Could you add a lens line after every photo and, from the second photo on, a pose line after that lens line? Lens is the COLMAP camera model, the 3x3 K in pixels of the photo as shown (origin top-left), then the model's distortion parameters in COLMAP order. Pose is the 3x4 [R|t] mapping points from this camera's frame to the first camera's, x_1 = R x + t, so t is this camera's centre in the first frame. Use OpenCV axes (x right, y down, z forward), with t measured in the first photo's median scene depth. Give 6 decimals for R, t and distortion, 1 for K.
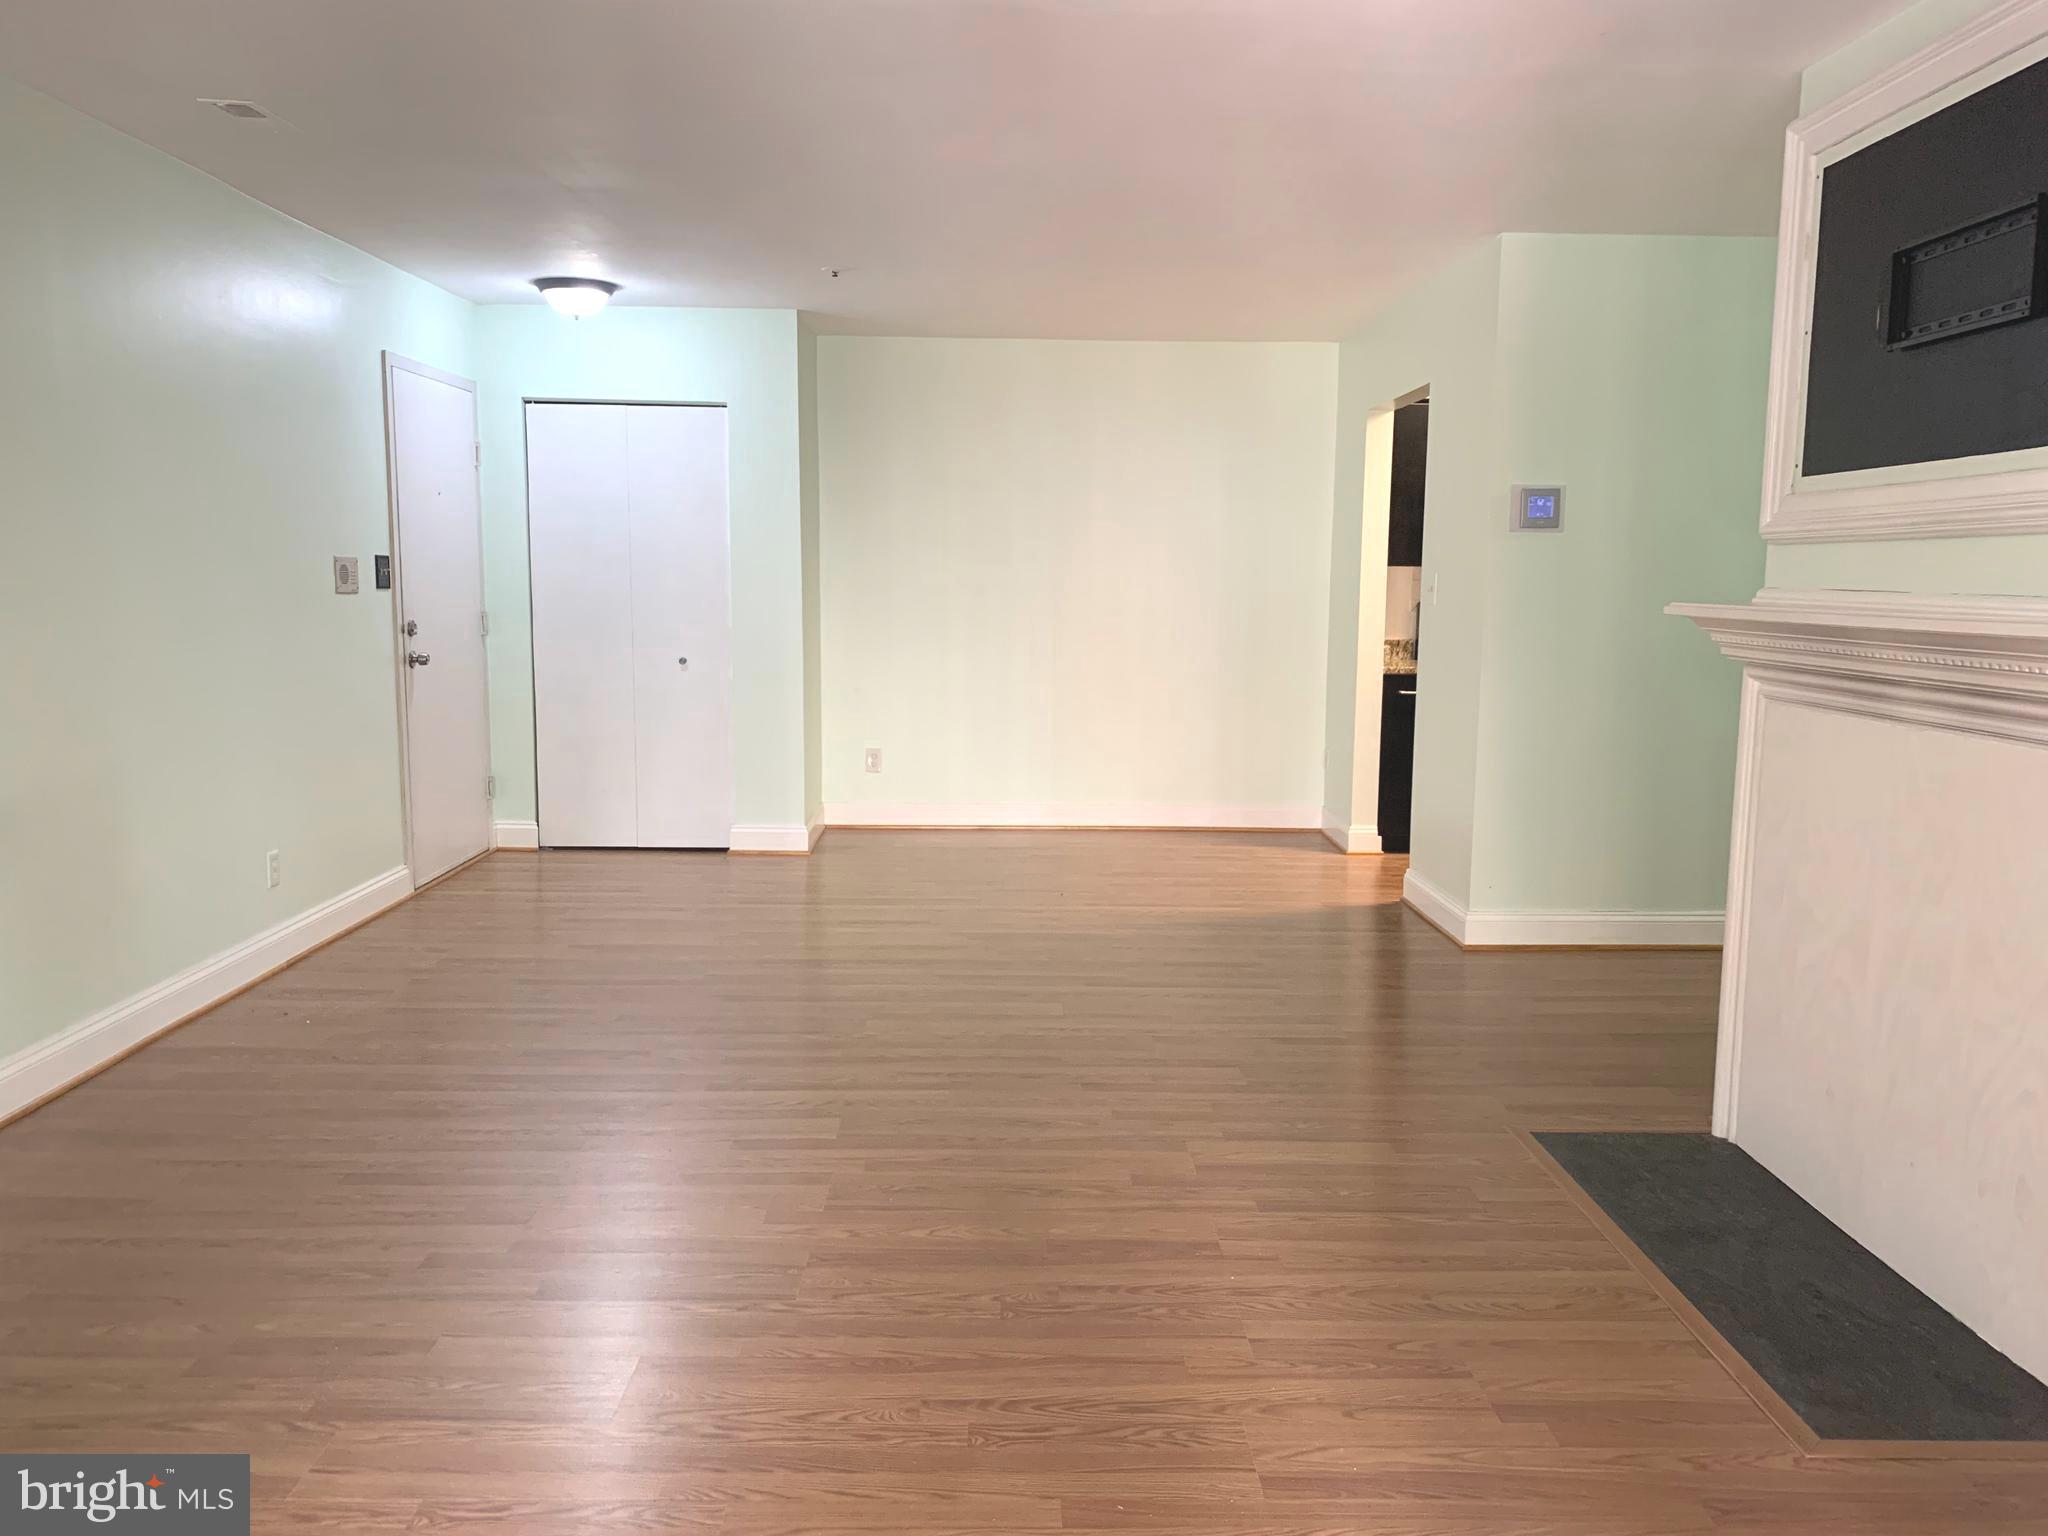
lens RADIAL K [[1538.3, 0, 1026.0], [0, 1538.3, 743.6], [0, 0, 1]] dist [0.015775, 0.002166]
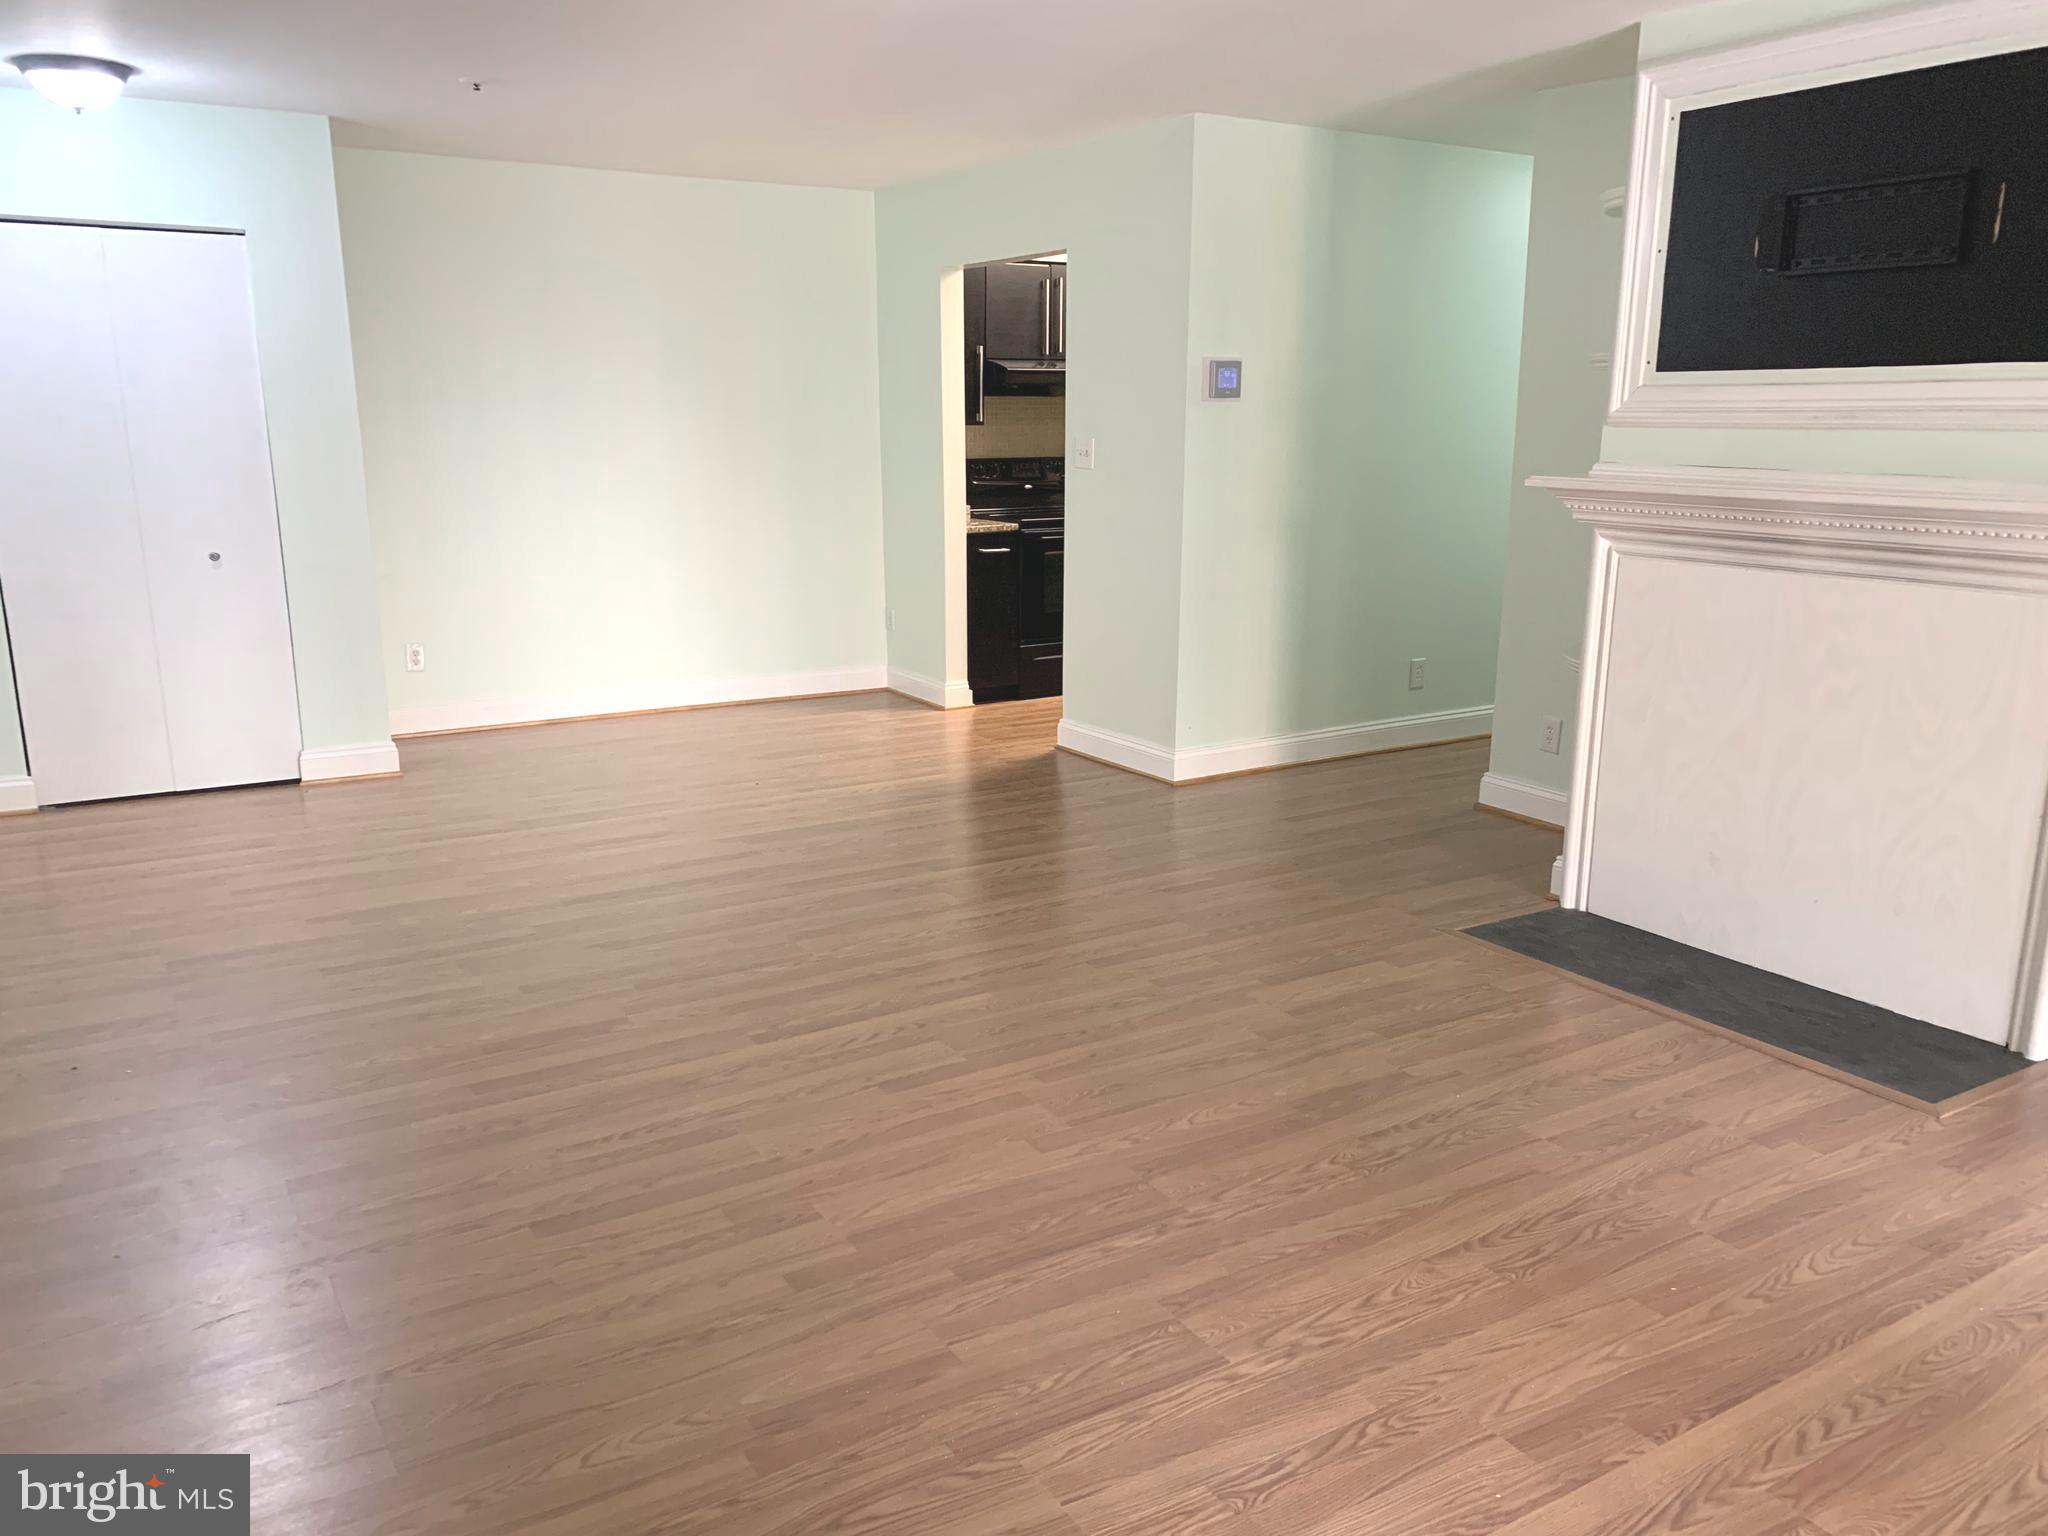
lens RADIAL K [[1543.1, 0, 1024.0], [0, 1543.1, 768.0], [0, 0, 1]] dist [0.079484, -0.133960]
pose [[0.859583, -0.120889, 0.496491, -0.525197], [0.060861, 0.988917, 0.135419, -0.053662], [-0.507359, -0.086187, 0.857414, 0.149488]]
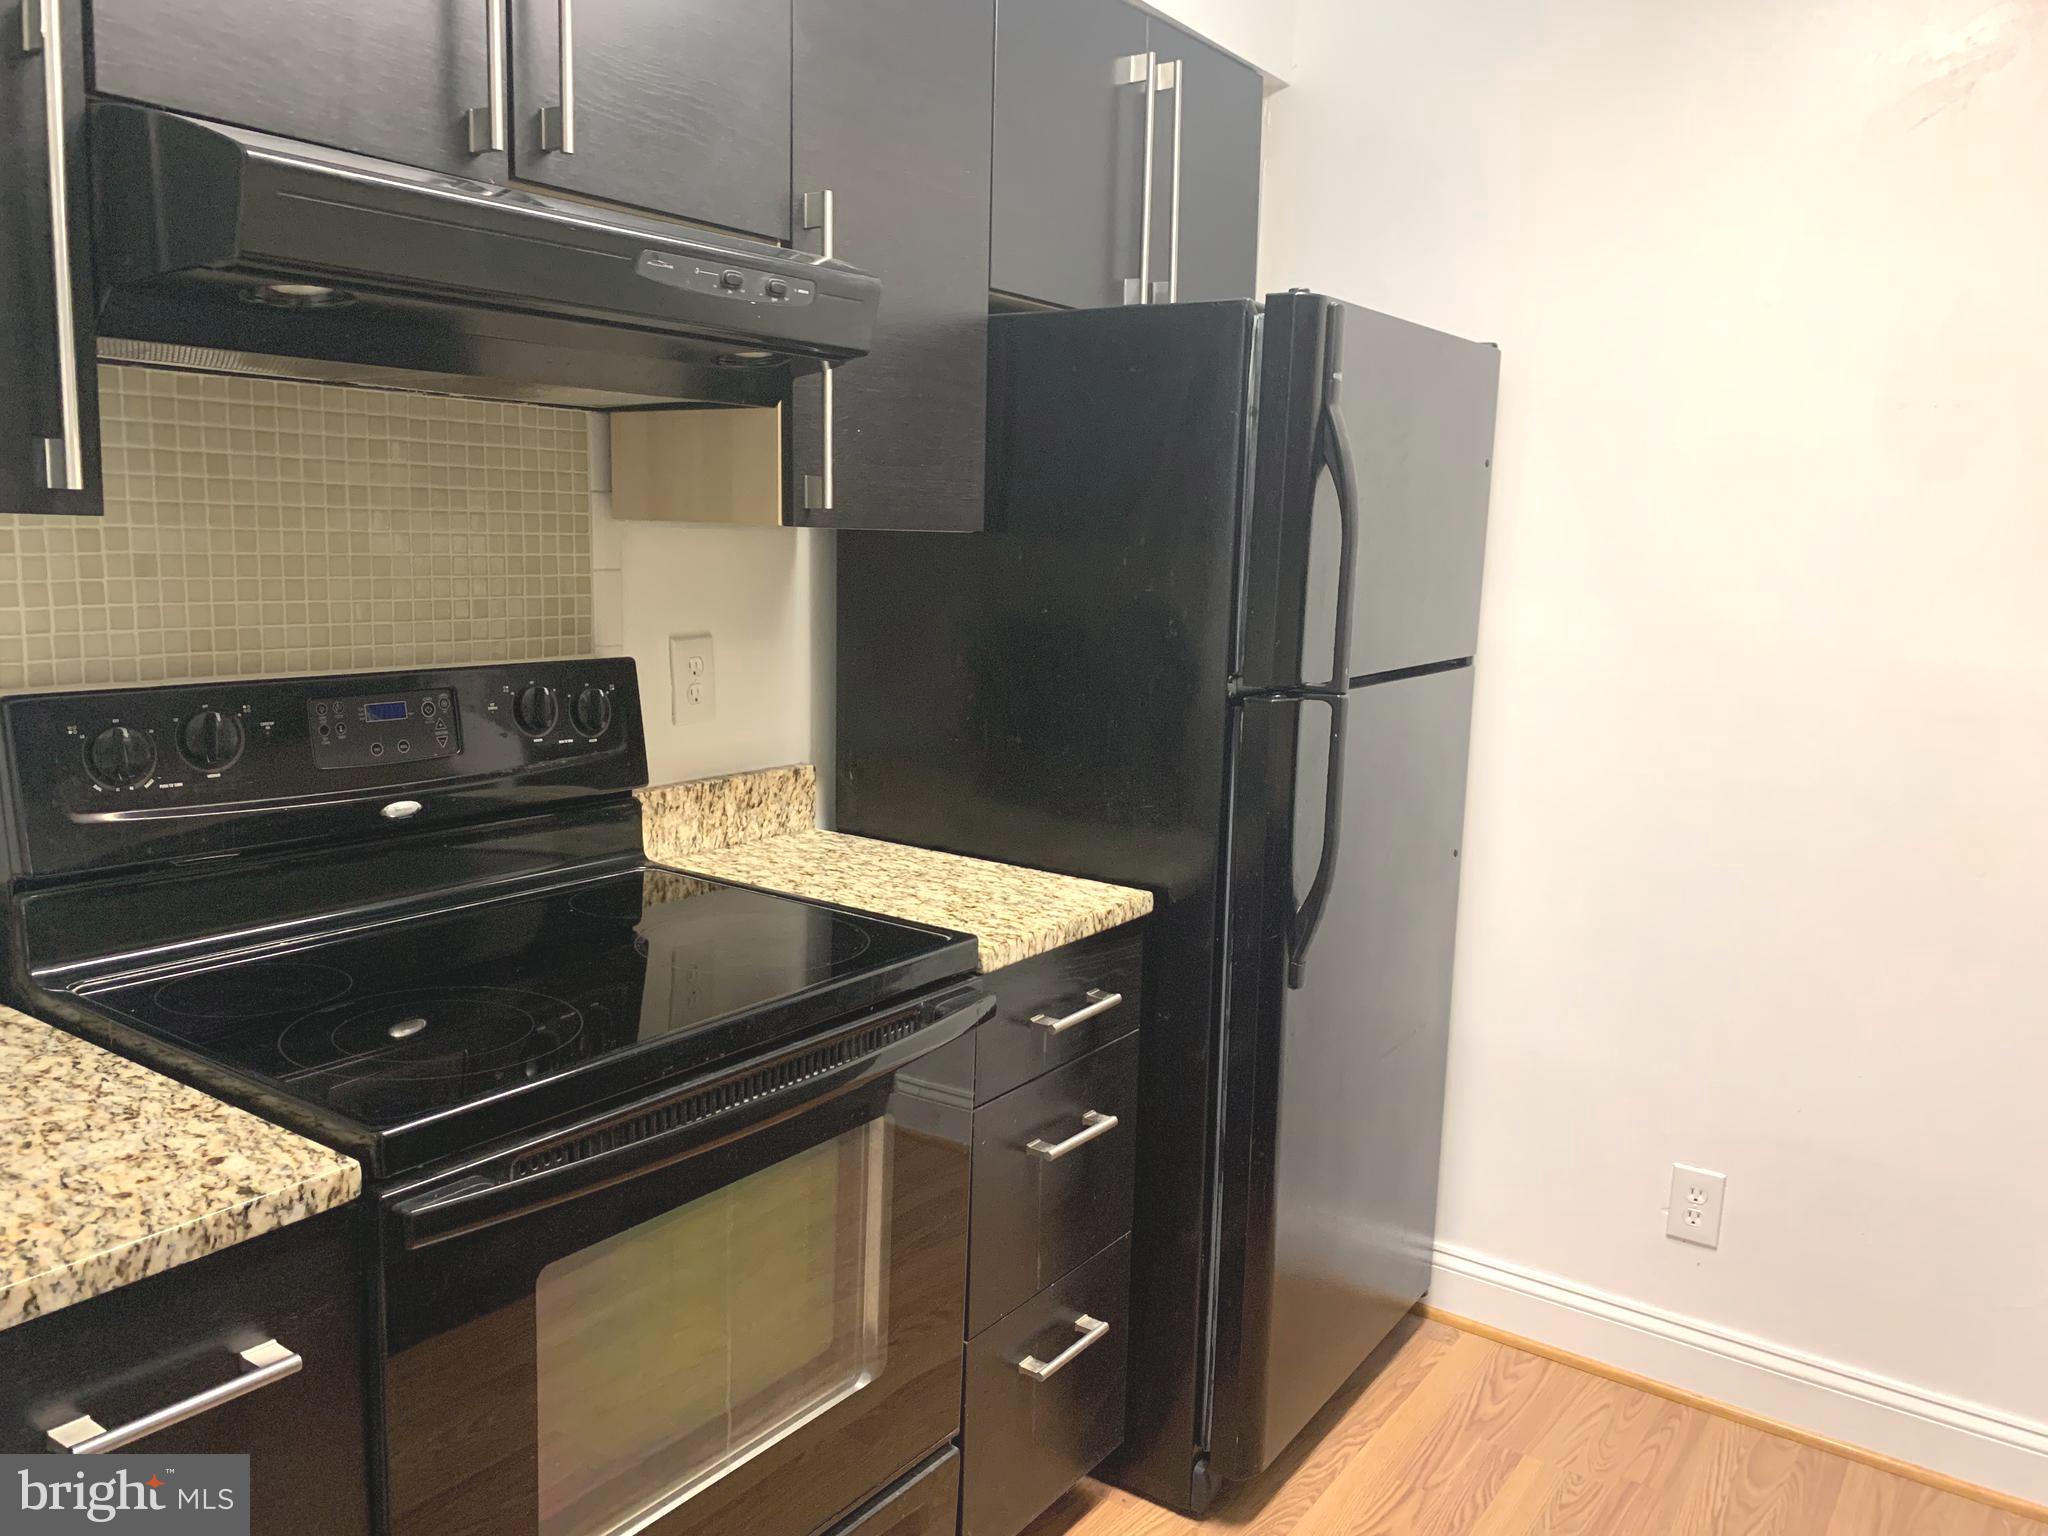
lens RADIAL K [[1562.1, 0, 1024.0], [0, 1562.1, 768.0], [0, 0, 1]] dist [0.098216, -0.158979]
pose [[0.590548, -0.113552, 0.798974, 0.360888], [0.062348, 0.993512, 0.095118, -0.196734], [-0.804590, -0.006357, 0.593796, 1.648436]]
